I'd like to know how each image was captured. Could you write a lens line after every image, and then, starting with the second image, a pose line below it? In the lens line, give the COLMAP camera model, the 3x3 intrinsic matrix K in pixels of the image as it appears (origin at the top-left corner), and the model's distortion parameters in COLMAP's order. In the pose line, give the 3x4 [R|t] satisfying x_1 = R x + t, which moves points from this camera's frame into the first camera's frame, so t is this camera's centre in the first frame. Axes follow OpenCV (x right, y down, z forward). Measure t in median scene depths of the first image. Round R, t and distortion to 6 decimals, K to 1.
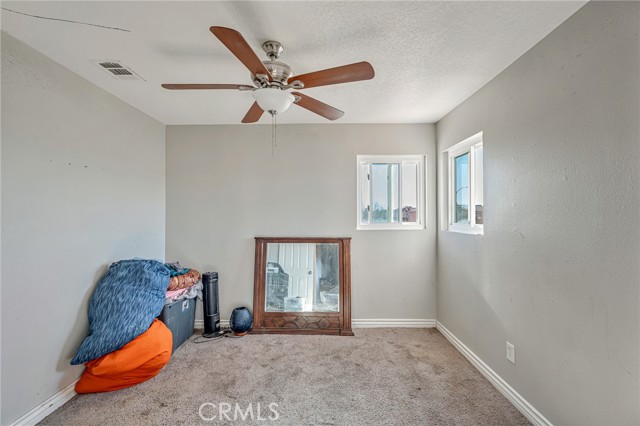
lens RADIAL K [[278.5, 0, 320.4], [0, 278.5, 211.1], [0, 0, 1]] dist [-0.001969, -0.000188]
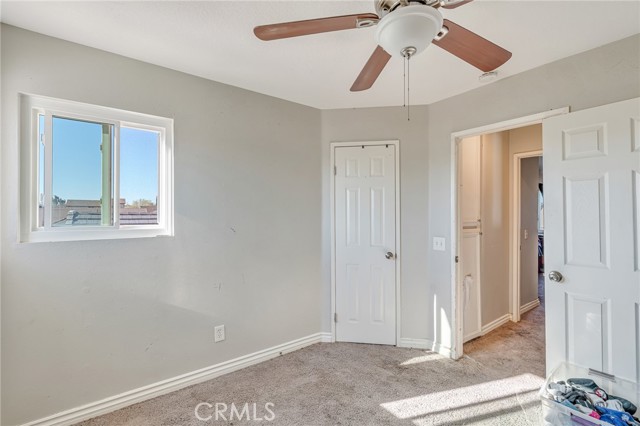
lens RADIAL K [[287.8, 0, 316.4], [0, 287.8, 212.3], [0, 0, 1]] dist [0.000078, -0.011133]
pose [[-0.604430, 0.009553, 0.796601, -0.446246], [-0.014903, 0.999618, -0.023295, 0.029805], [-0.796519, -0.025952, -0.604057, 1.259538]]
